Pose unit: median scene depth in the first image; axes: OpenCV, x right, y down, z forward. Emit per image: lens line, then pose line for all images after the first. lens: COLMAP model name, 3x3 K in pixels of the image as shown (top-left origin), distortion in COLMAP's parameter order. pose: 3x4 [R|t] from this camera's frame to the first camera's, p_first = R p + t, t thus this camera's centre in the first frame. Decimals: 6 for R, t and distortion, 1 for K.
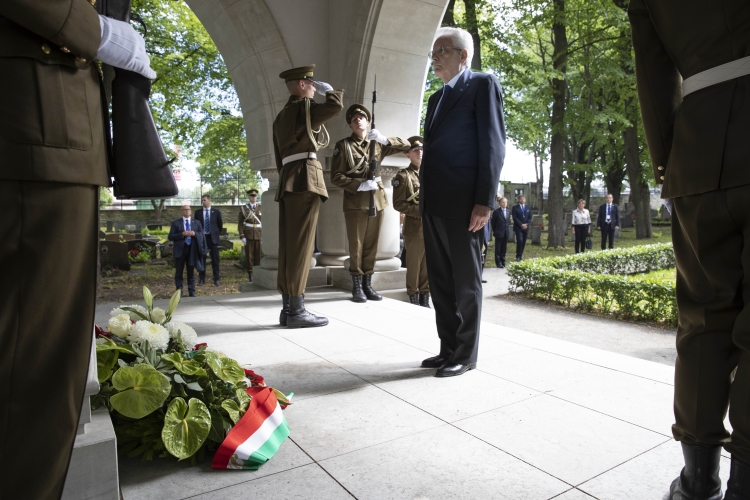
lens RADIAL K [[494.1, 0, 374.3], [0, 494.1, 247.3], [0, 0, 1]] dist [-0.074381, 0.003472]
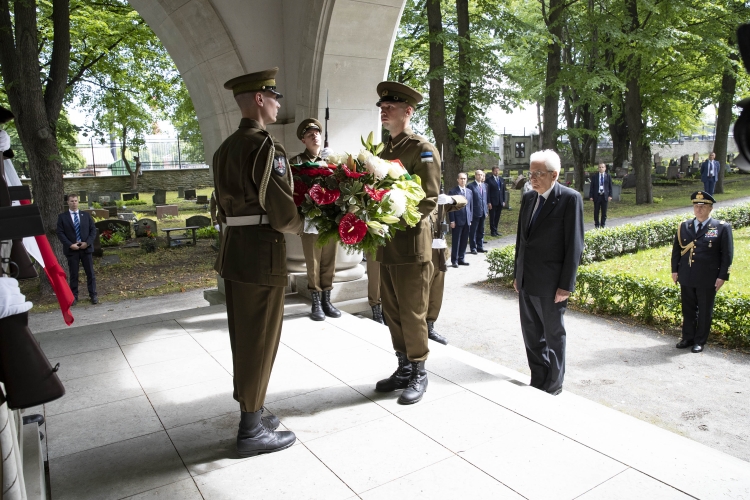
lens RADIAL K [[527.7, 0, 378.1], [0, 527.7, 249.0], [0, 0, 1]] dist [-0.101840, 0.076512]
pose [[0.999788, -0.020075, 0.004678, 0.079915], [0.019485, 0.994460, 0.103297, -0.124343], [-0.006726, -0.103184, 0.994640, -0.047220]]
